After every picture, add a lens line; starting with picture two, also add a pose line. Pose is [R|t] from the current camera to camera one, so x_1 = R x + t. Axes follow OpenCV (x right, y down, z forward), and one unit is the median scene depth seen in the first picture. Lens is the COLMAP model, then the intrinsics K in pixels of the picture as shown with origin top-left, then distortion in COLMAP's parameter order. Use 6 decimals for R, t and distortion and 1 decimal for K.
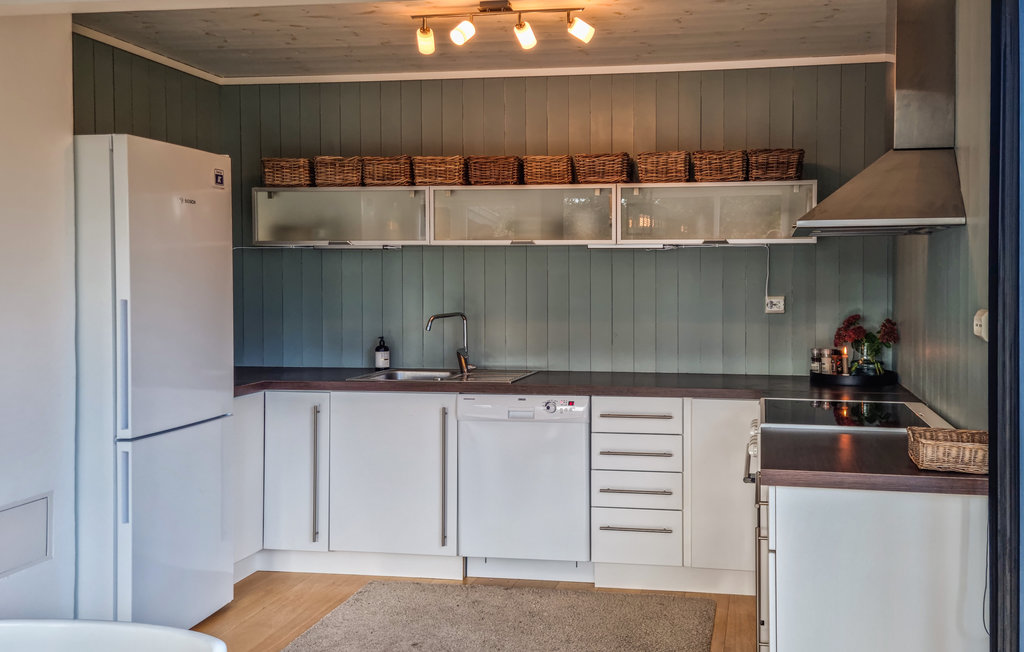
lens RADIAL K [[859.9, 0, 640.5], [0, 859.9, 287.3], [0, 0, 1]] dist [0.049989, -0.003506]
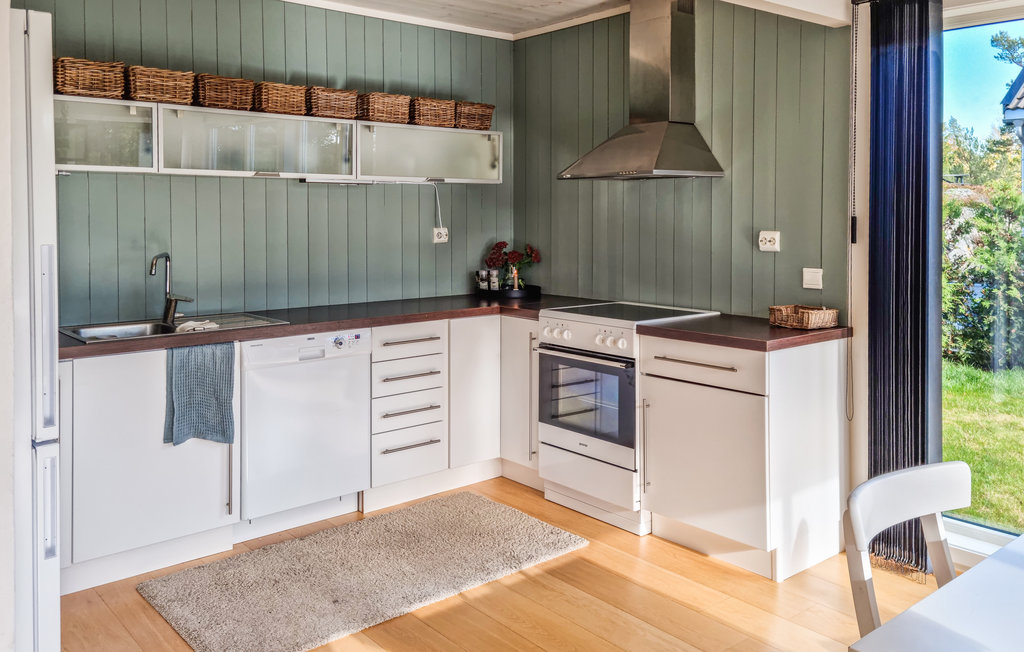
lens RADIAL K [[846.4, 0, 489.6], [0, 846.4, 230.7], [0, 0, 1]] dist [0.054129, -0.009968]
pose [[0.655916, -0.018345, 0.754611, -0.680377], [0.009673, 0.999827, 0.015899, -0.003633], [-0.754772, -0.003129, 0.655979, 0.214860]]
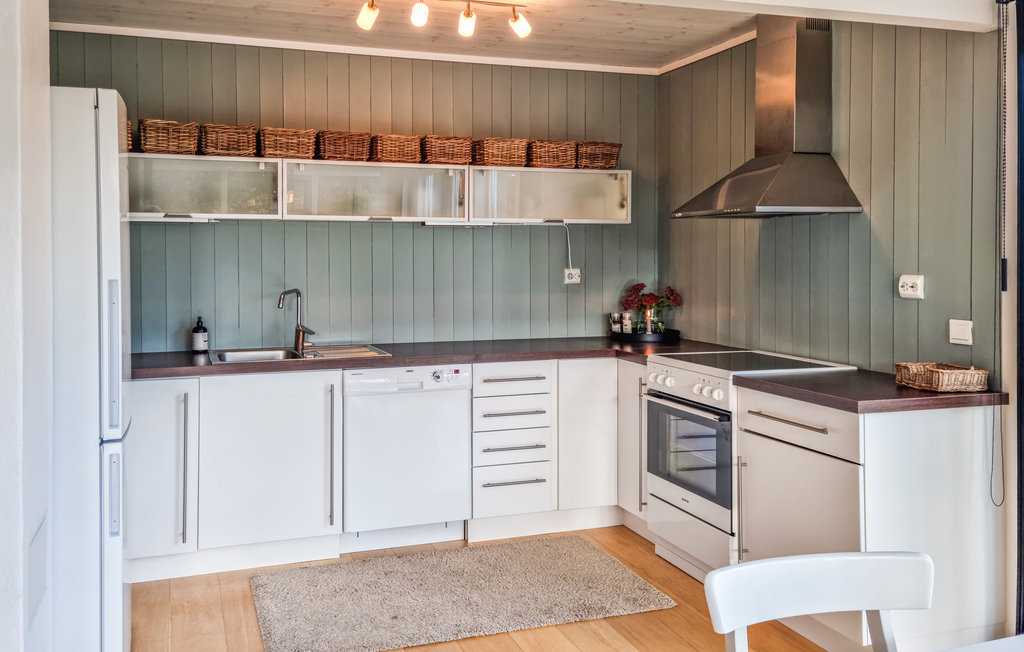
lens RADIAL K [[834.0, 0, 442.1], [0, 834.0, 262.9], [0, 0, 1]] dist [0.048028, -0.003304]
pose [[0.891165, -0.007332, 0.453620, -0.524768], [0.007053, 0.999972, 0.002306, -0.001420], [-0.453625, 0.001144, 0.891192, 0.086344]]
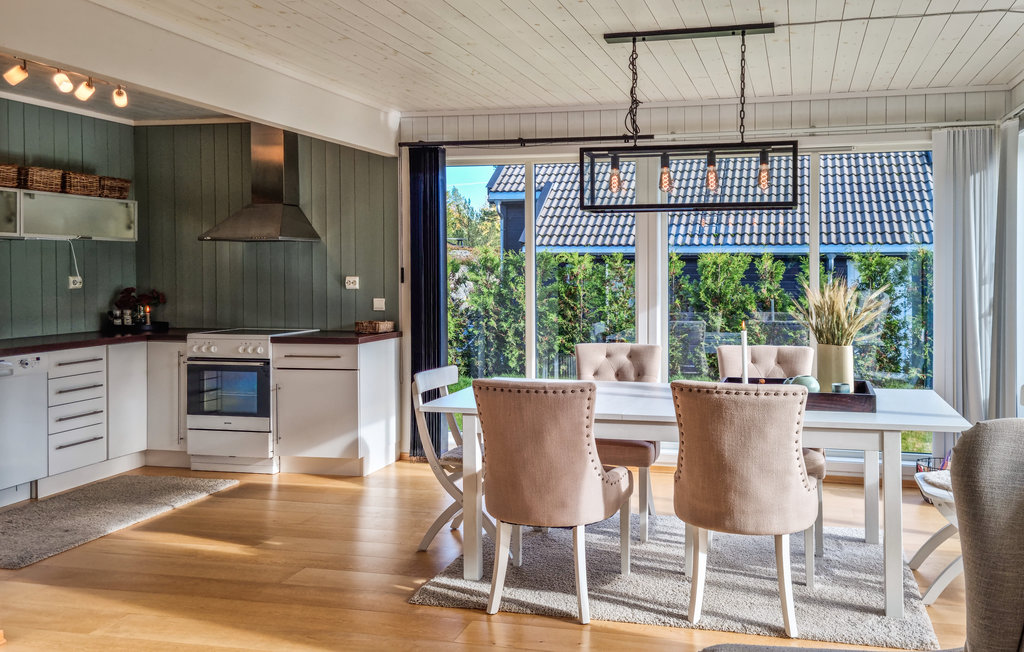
lens RADIAL K [[859.9, 0, 640.5], [0, 859.9, 287.3], [0, 0, 1]] dist [0.049989, -0.003506]
pose [[0.010571, -0.020858, 0.999727, -1.310492], [0.008954, 0.999744, 0.020764, 0.006629], [-0.999904, 0.008732, 0.010755, 0.066438]]
